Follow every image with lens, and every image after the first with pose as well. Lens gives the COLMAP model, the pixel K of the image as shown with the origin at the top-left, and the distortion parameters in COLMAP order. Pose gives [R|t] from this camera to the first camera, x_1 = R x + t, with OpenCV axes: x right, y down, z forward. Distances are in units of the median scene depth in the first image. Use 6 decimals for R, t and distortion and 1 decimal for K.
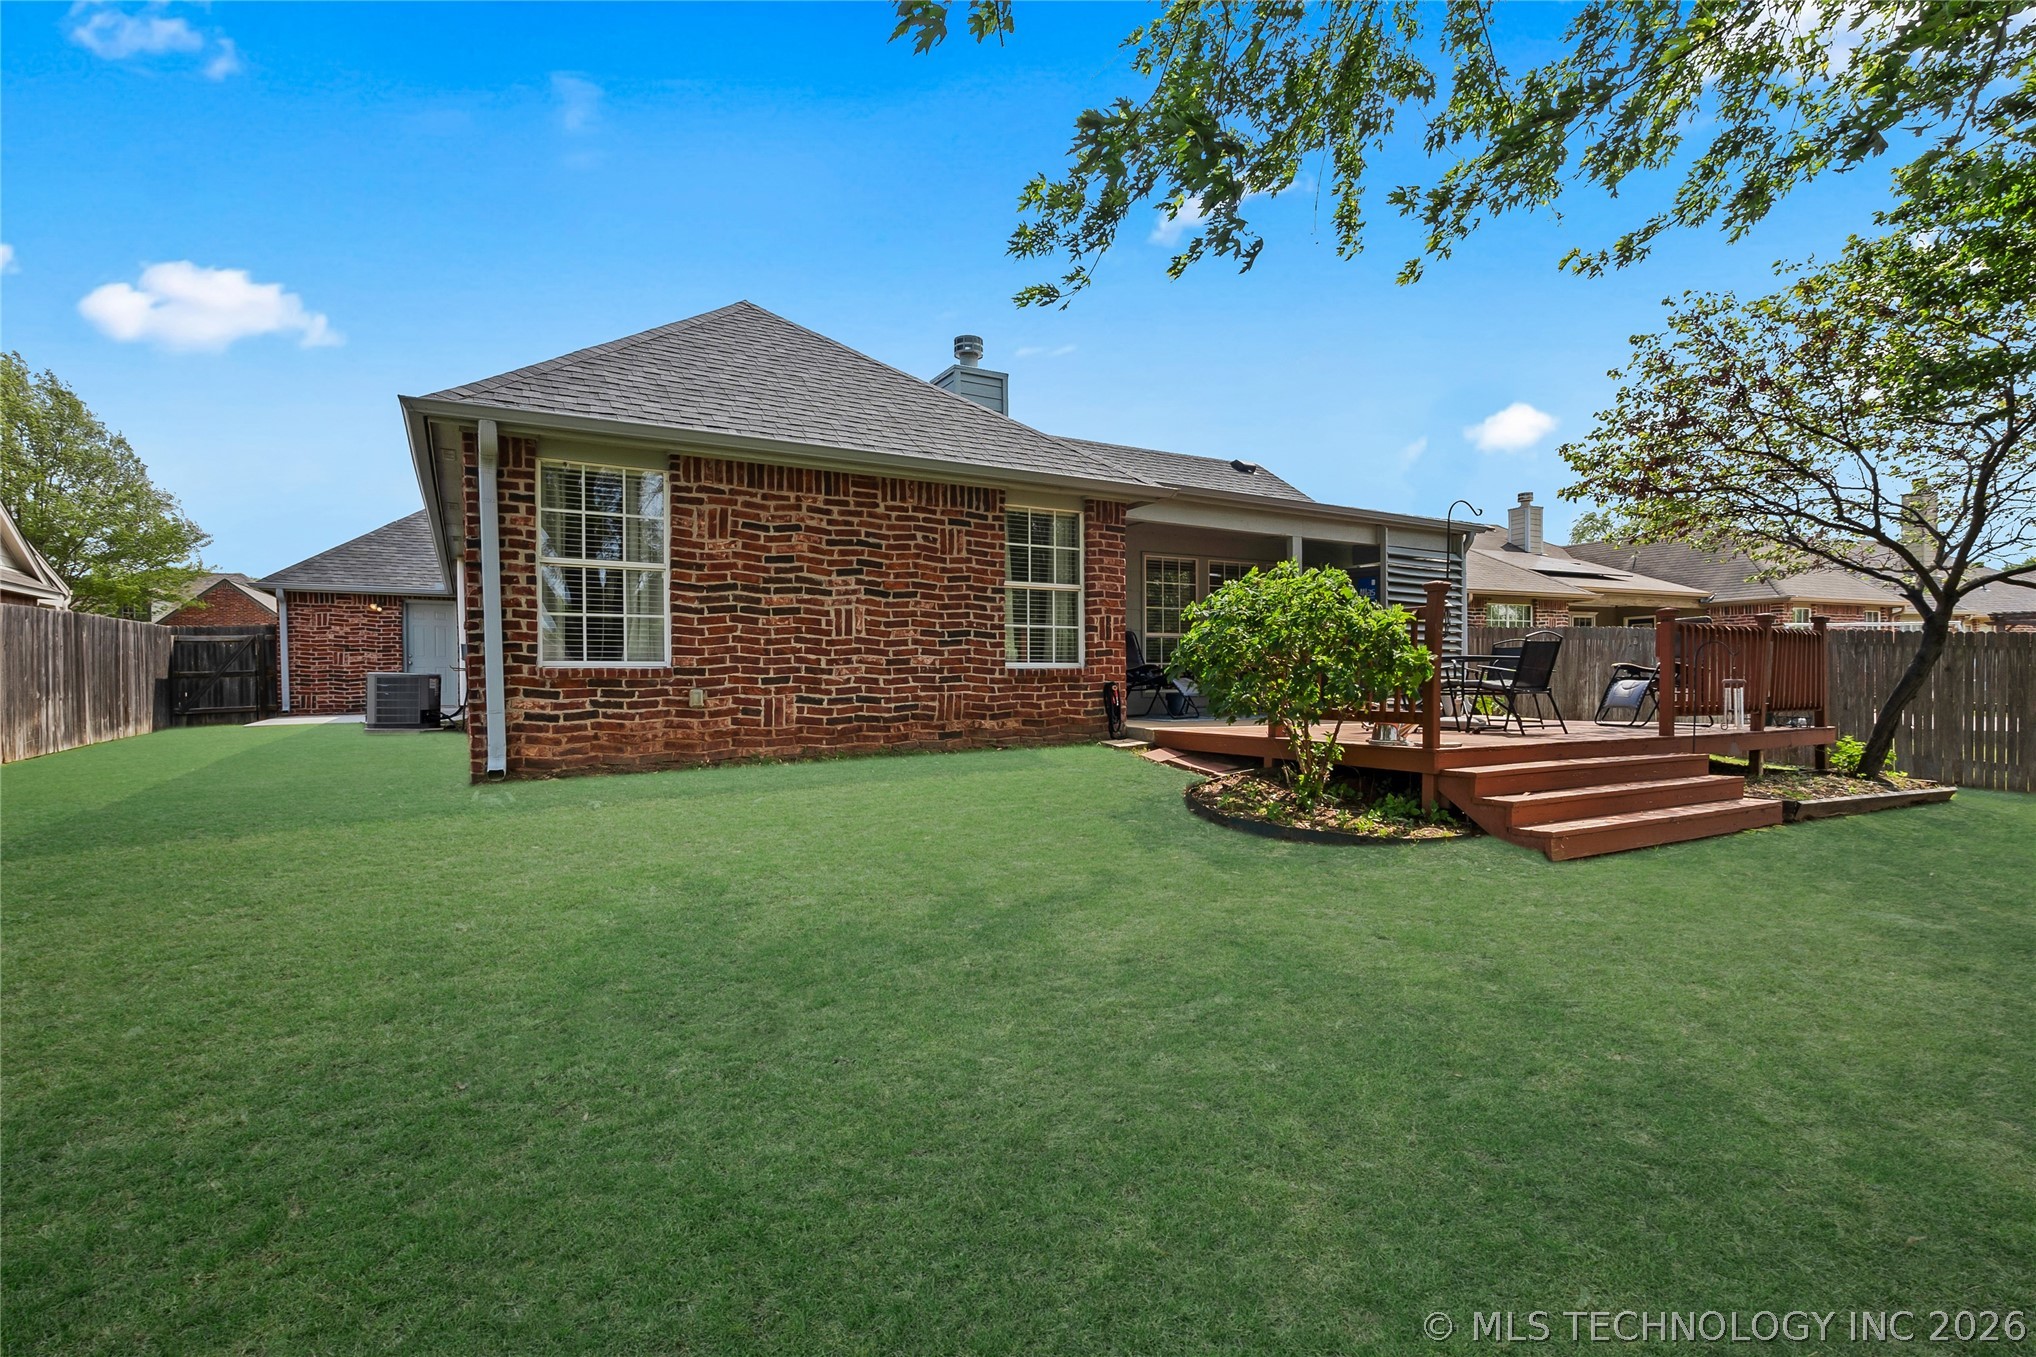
lens RADIAL K [[951.1, 0, 1032.5], [0, 951.1, 688.7], [0, 0, 1]] dist [-0.012583, 0.000120]
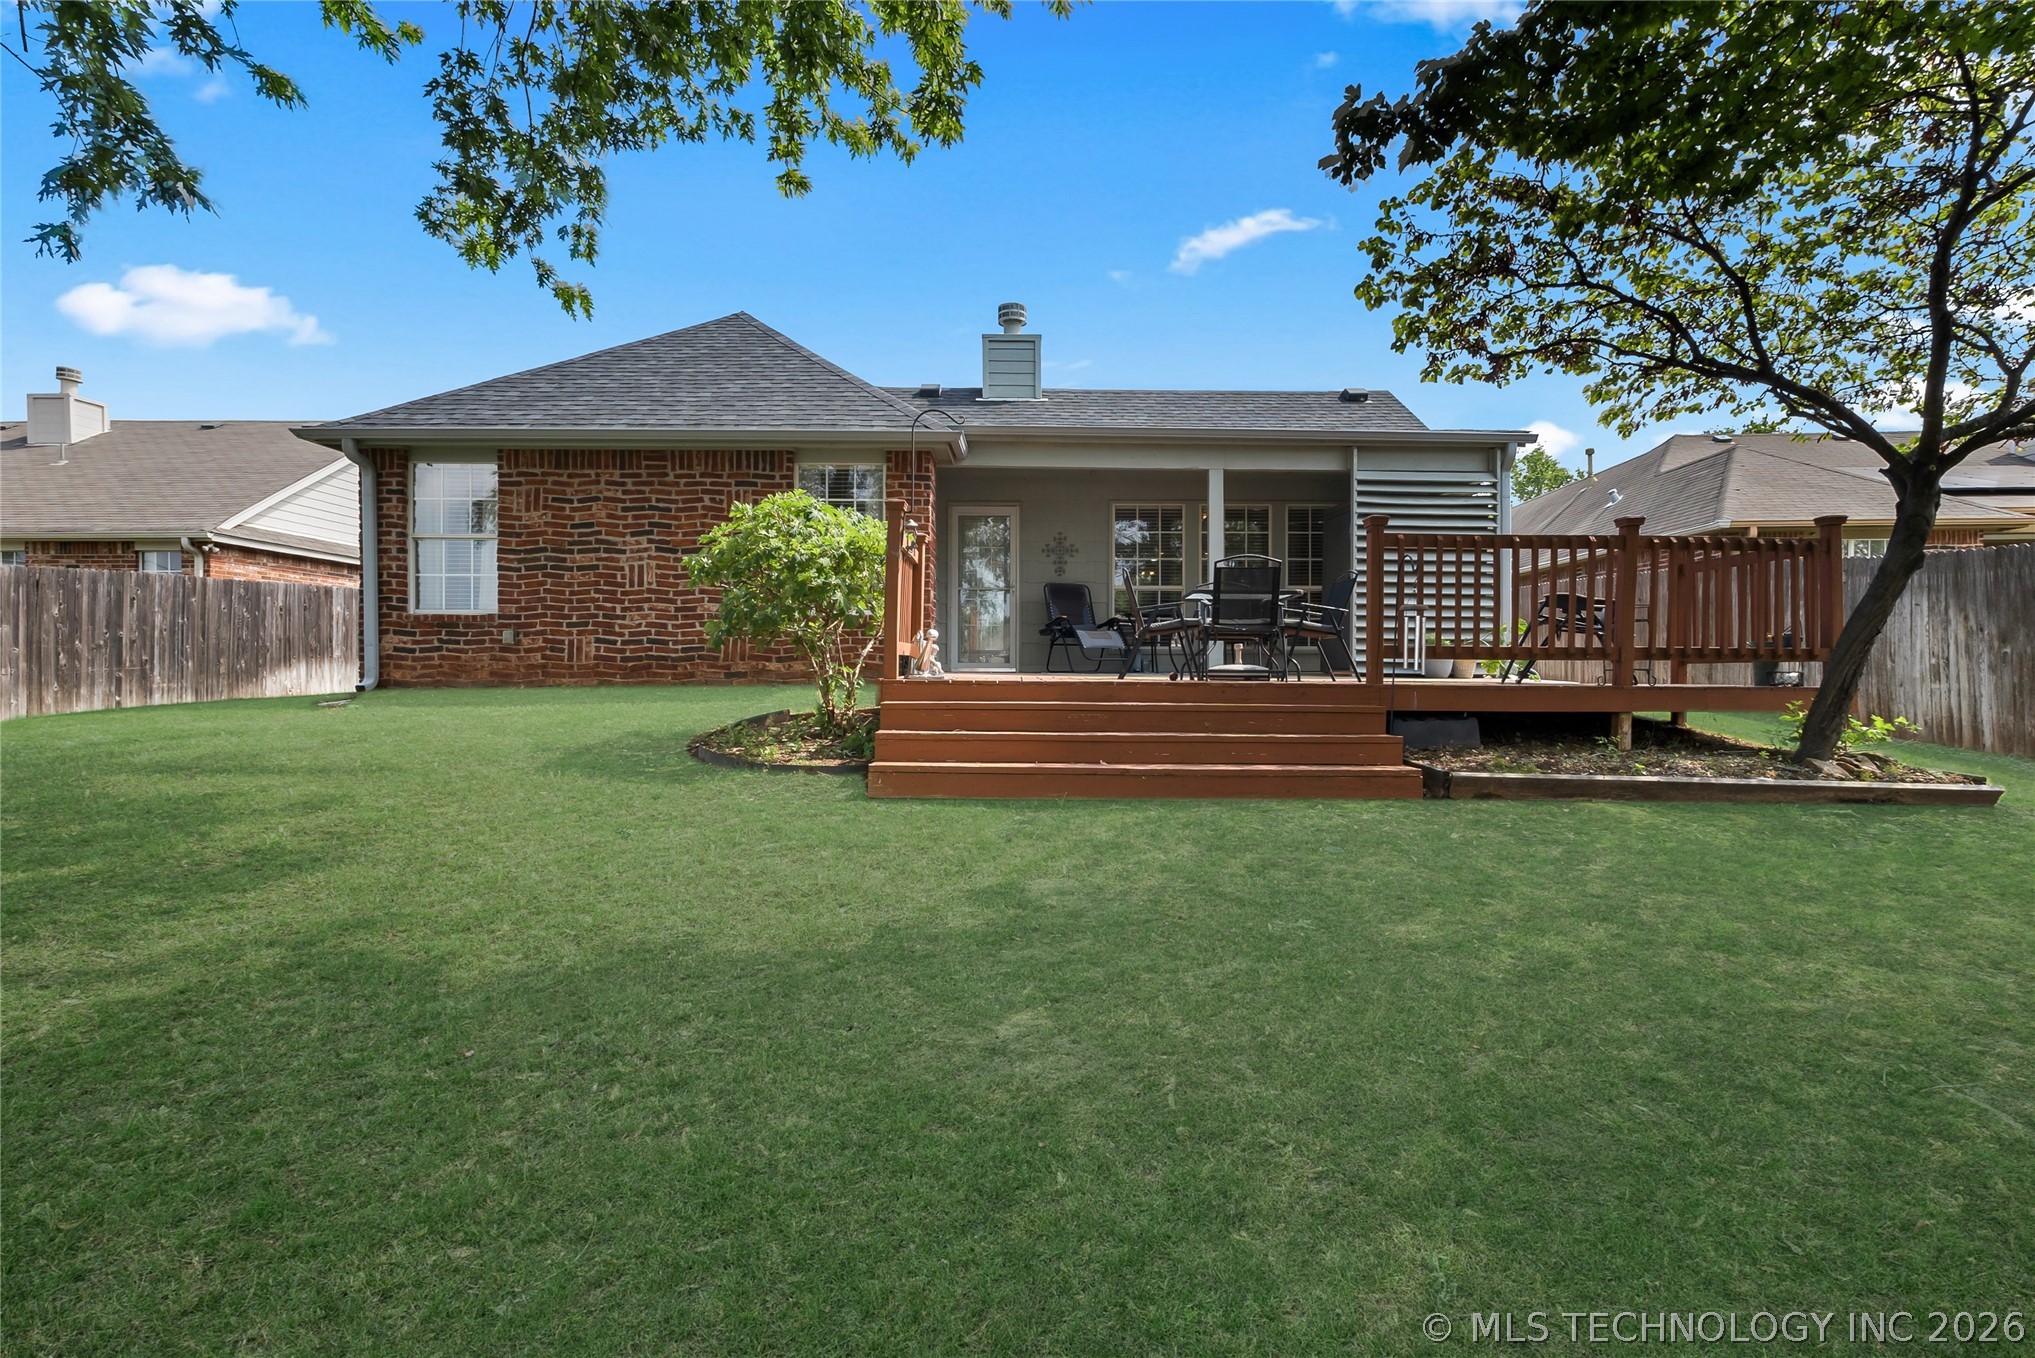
lens RADIAL K [[950.6, 0, 1049.5], [0, 950.6, 673.0], [0, 0, 1]] dist [-0.012583, 0.000120]
pose [[0.874318, 0.011043, -0.485227, 0.848950], [-0.011222, 0.999934, 0.002535, 0.043577], [0.485223, 0.003228, 0.874384, 0.222928]]
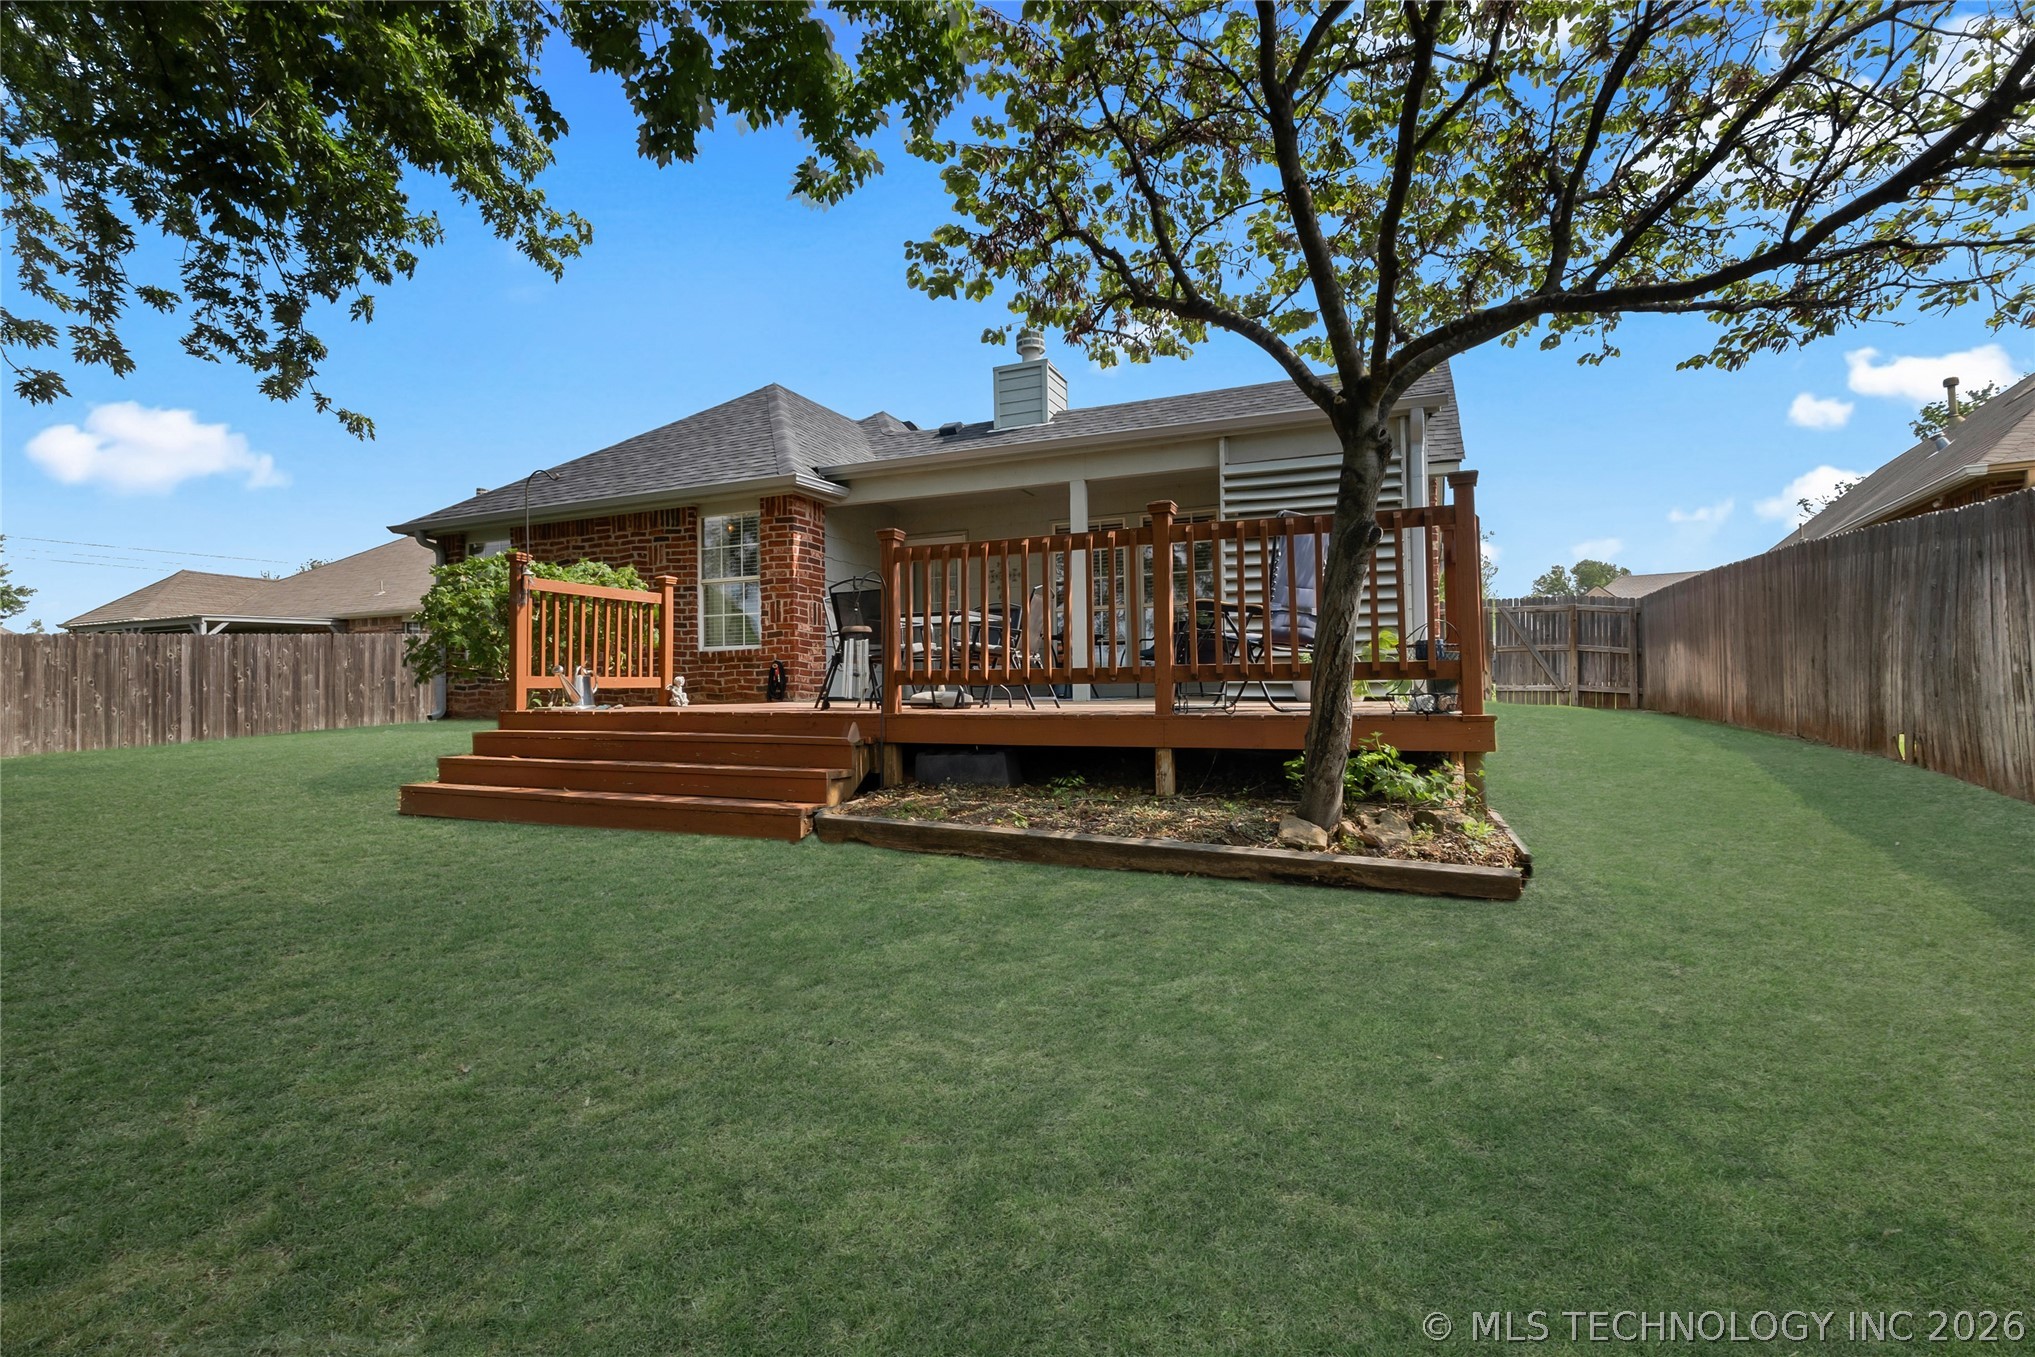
lens RADIAL K [[950.6, 0, 1018.0], [0, 950.6, 679.8], [0, 0, 1]] dist [-0.012583, 0.000120]
pose [[0.588473, -0.013523, -0.808404, 1.358438], [0.001409, 0.999876, -0.015700, 0.039268], [0.808516, 0.008100, 0.588419, 0.700234]]
